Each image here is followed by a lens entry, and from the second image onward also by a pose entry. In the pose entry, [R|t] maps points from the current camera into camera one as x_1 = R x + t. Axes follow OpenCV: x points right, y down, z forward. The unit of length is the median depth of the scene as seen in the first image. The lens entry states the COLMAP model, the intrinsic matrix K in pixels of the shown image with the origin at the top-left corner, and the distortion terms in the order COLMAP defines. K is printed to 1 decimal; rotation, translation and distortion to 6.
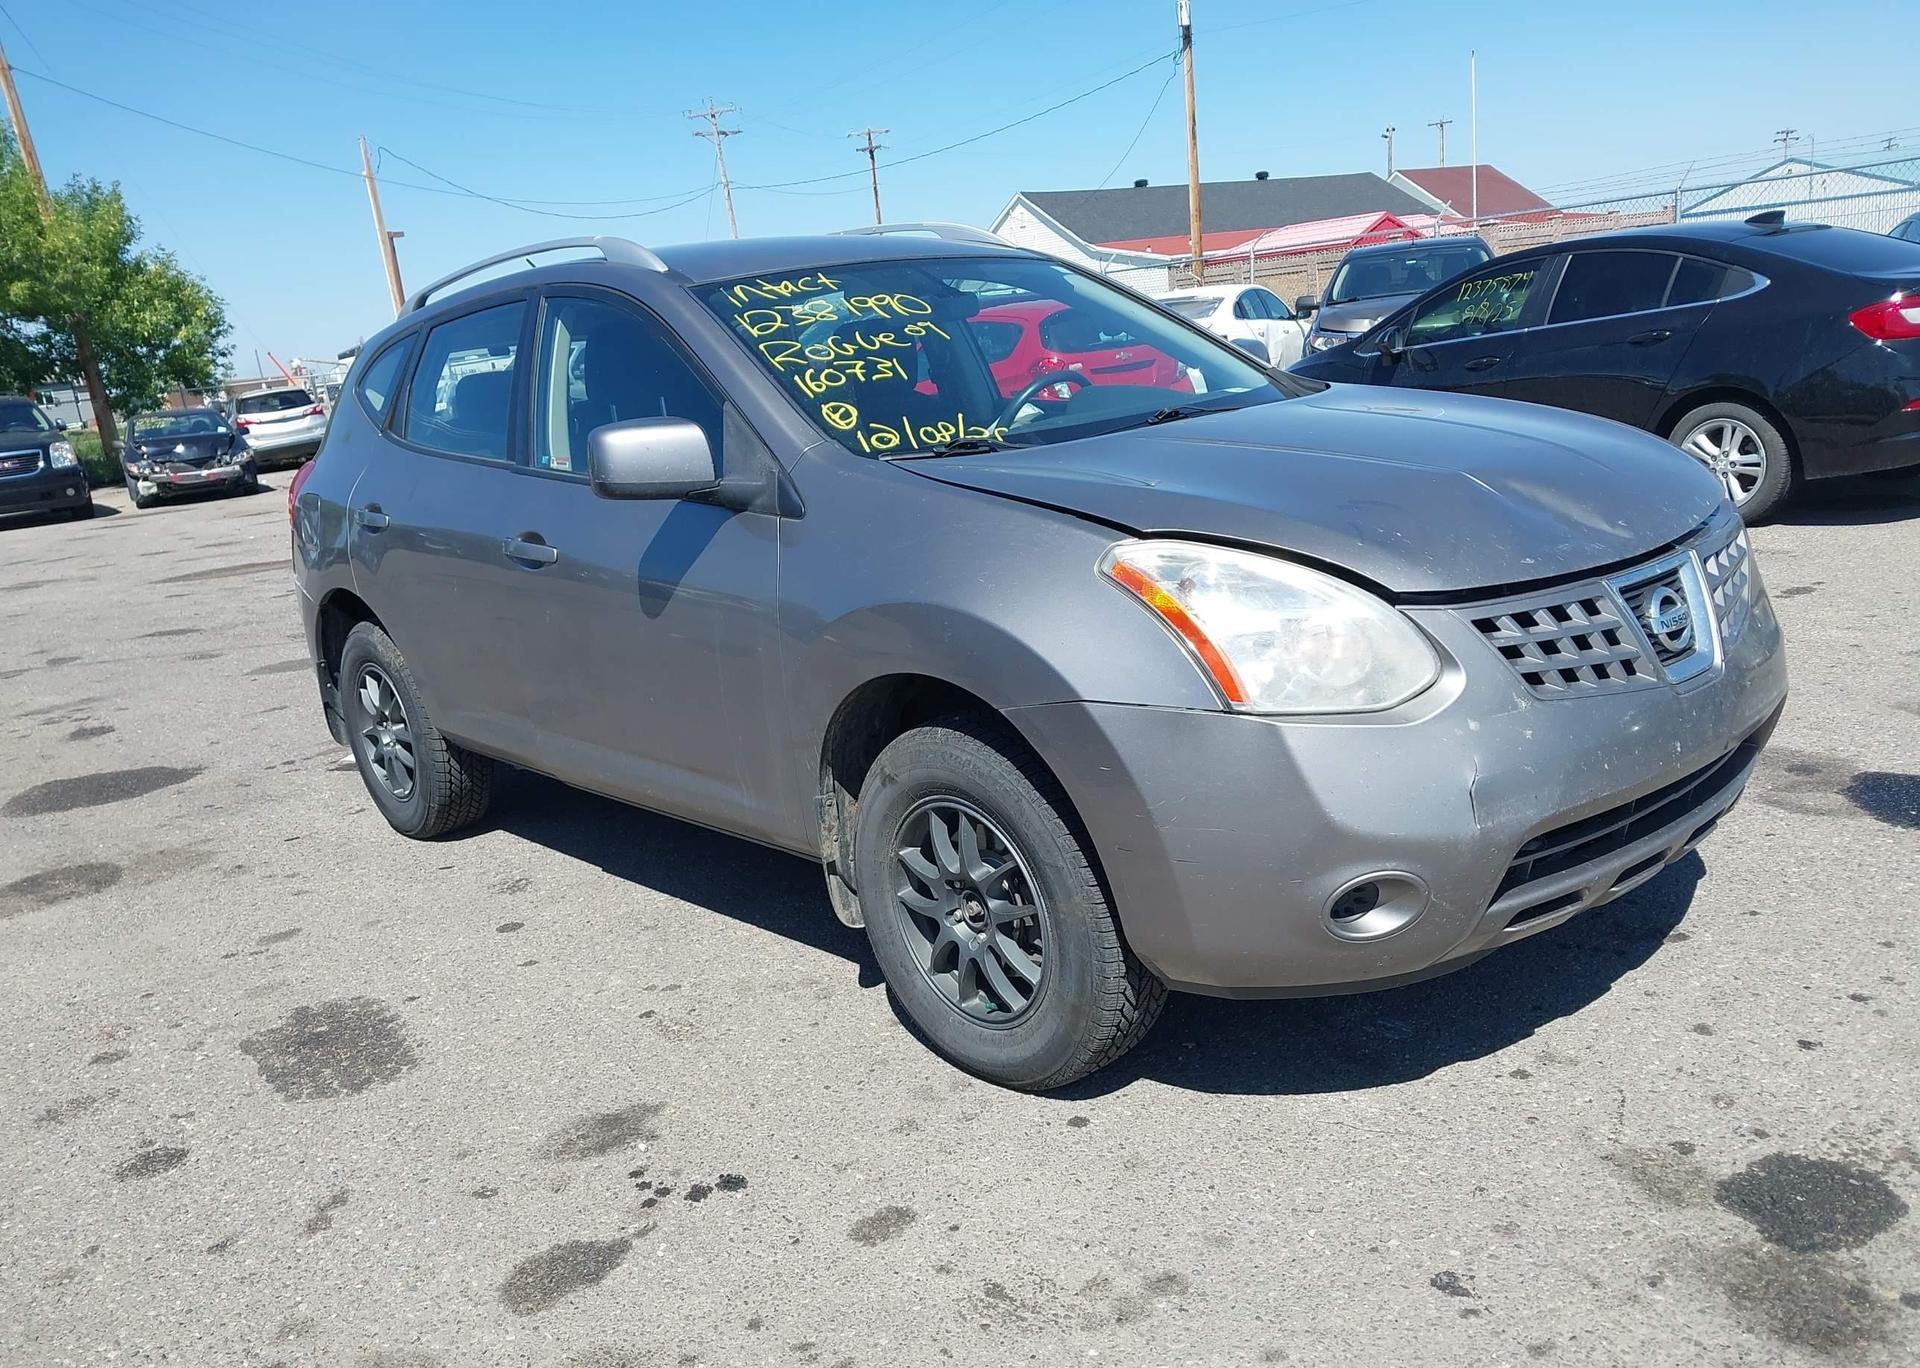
lens RADIAL K [[1529.5, 0, 1020.8], [0, 1529.5, 687.7], [0, 0, 1]] dist [0.014646, -0.010740]
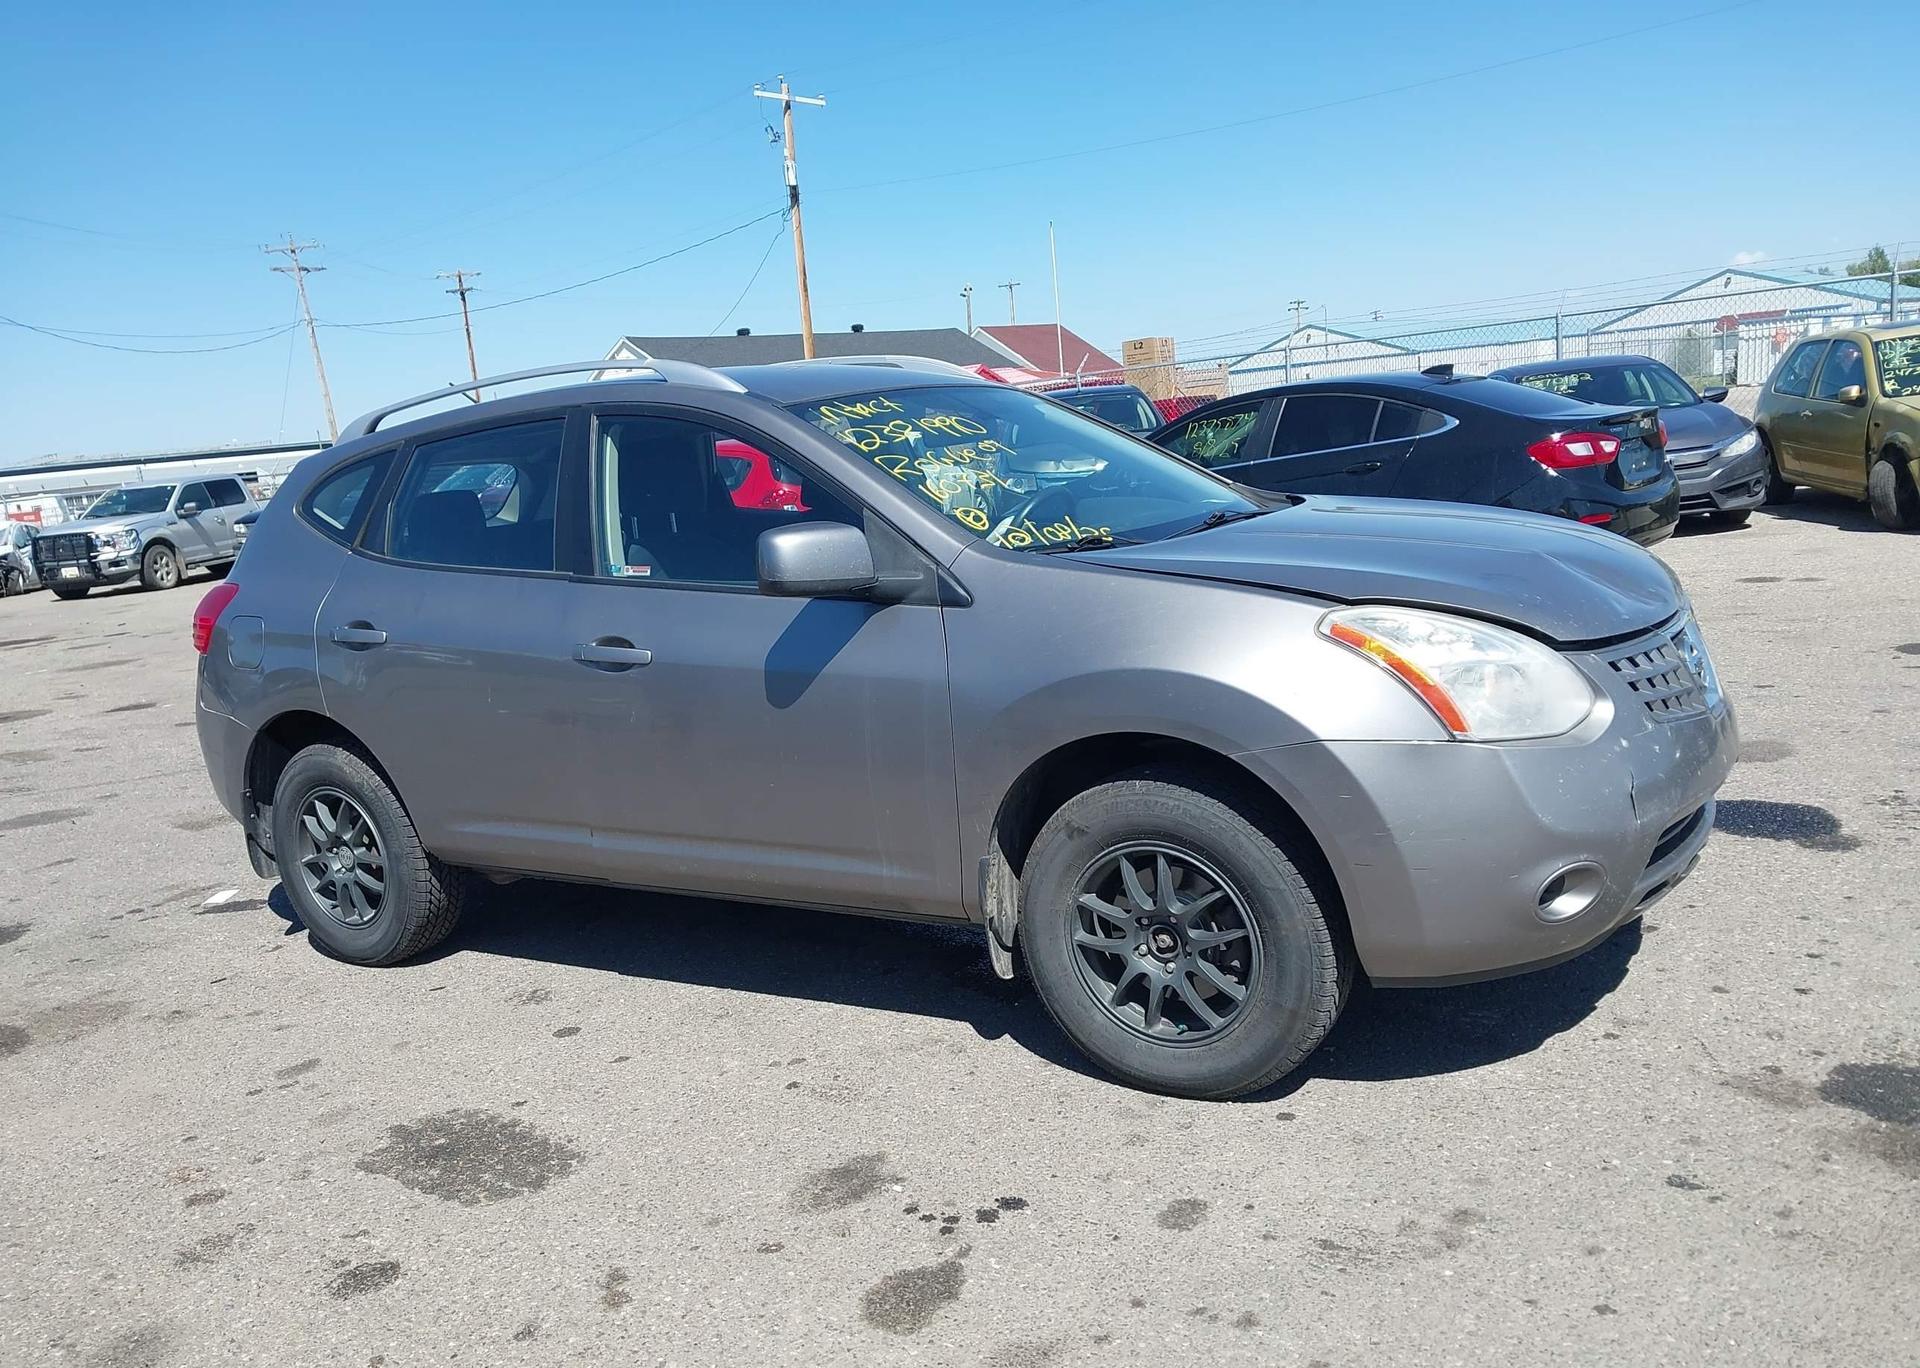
lens RADIAL K [[1529.5, 0, 973.7], [0, 1529.5, 679.1], [0, 0, 1]] dist [0.014646, -0.010740]
pose [[0.964109, -0.034454, 0.263262, -0.417646], [0.059825, 0.994236, -0.088971, 0.039890], [-0.258679, 0.101528, 0.960613, -0.067617]]
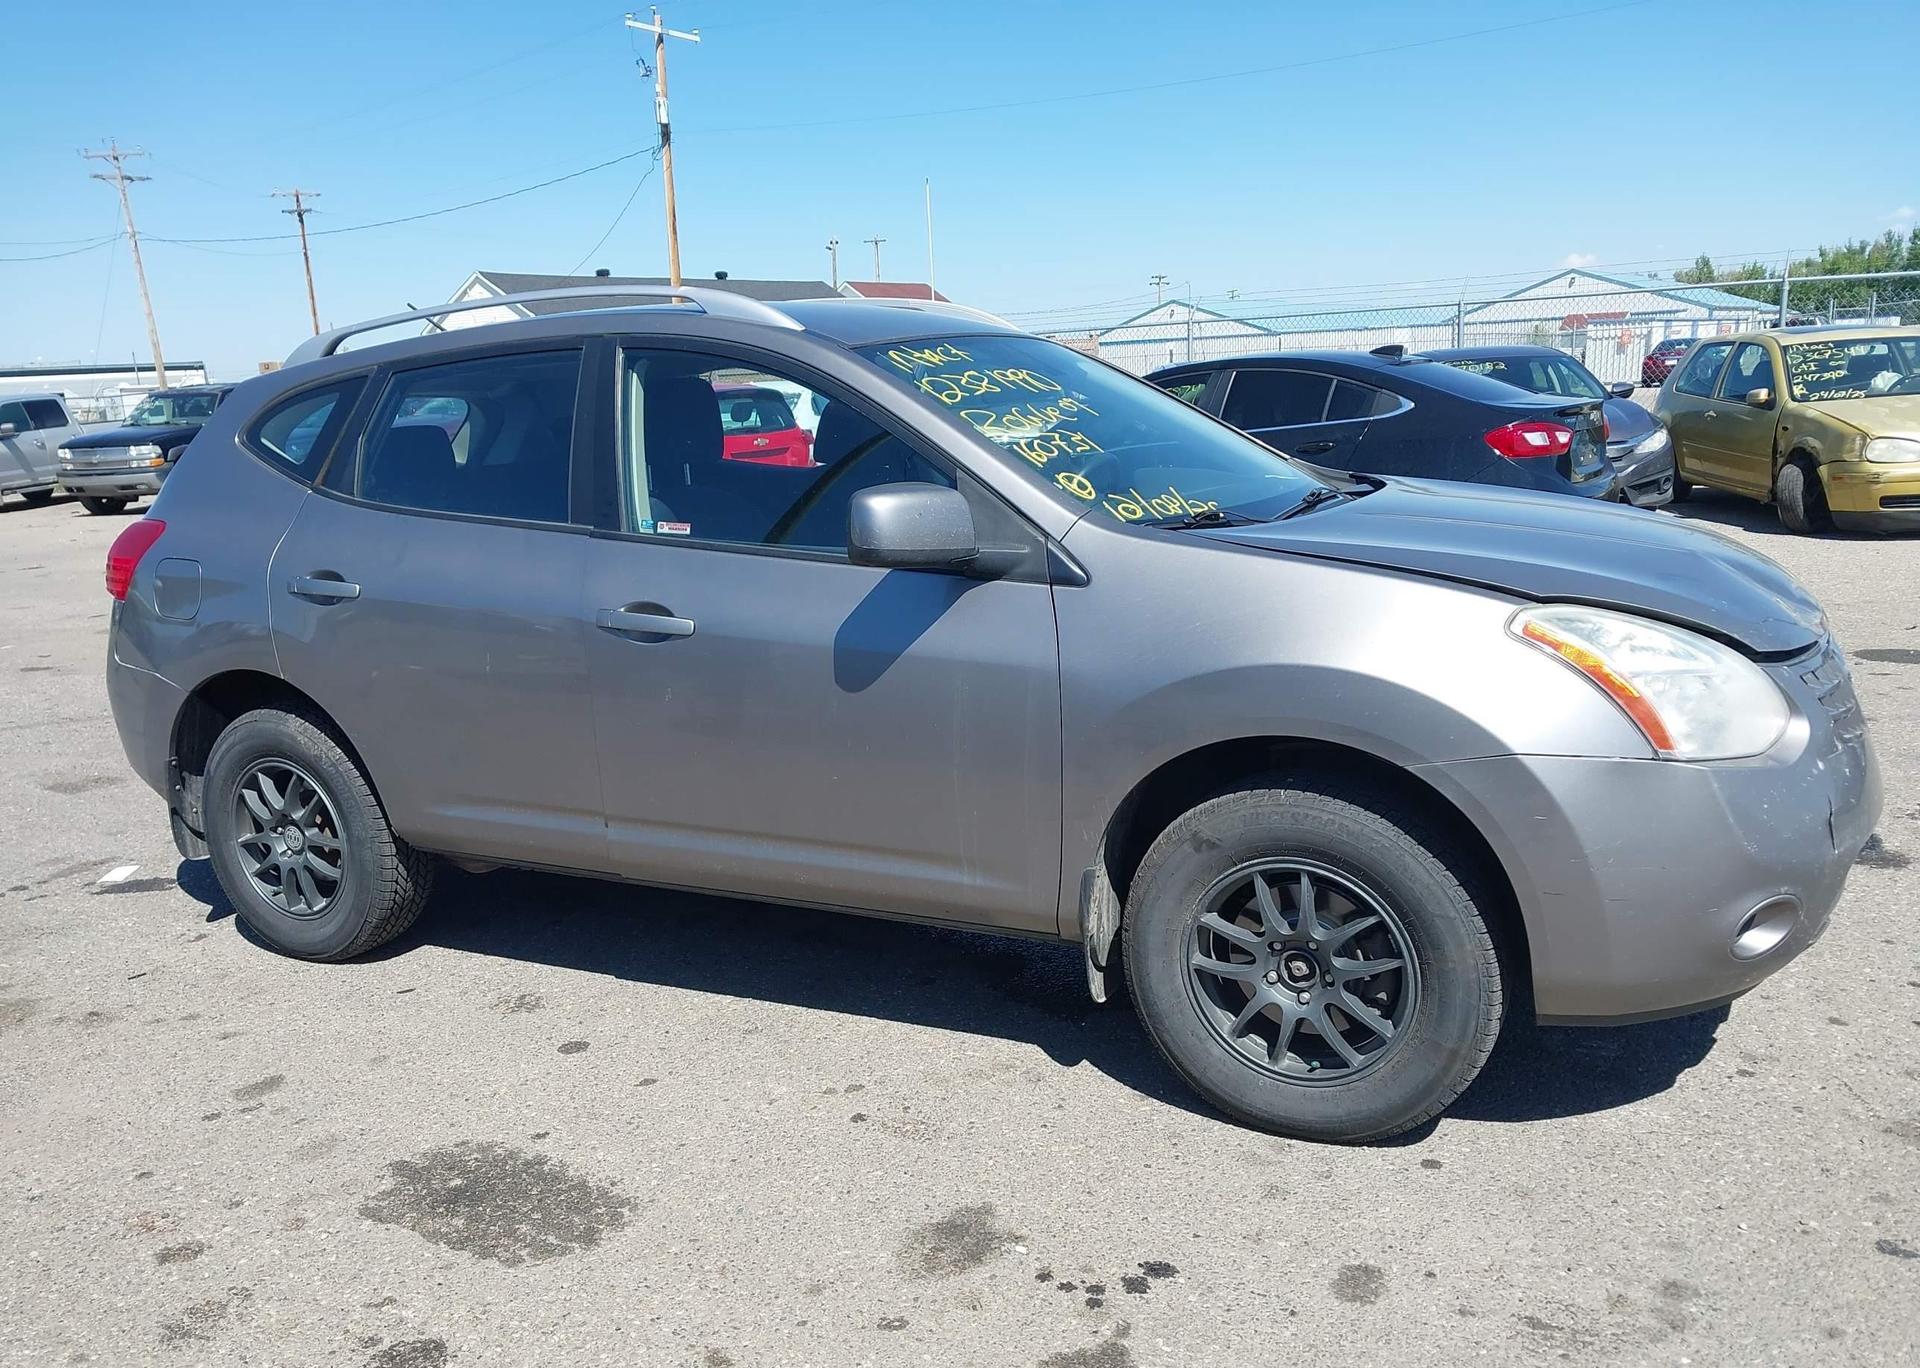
lens RADIAL K [[1529.5, 0, 951.4], [0, 1529.5, 688.1], [0, 0, 1]] dist [0.014646, -0.010740]
pose [[0.935106, -0.011190, 0.354191, -0.552877], [0.032789, 0.997946, -0.055039, 0.006079], [-0.352848, 0.063081, 0.933552, 0.105783]]
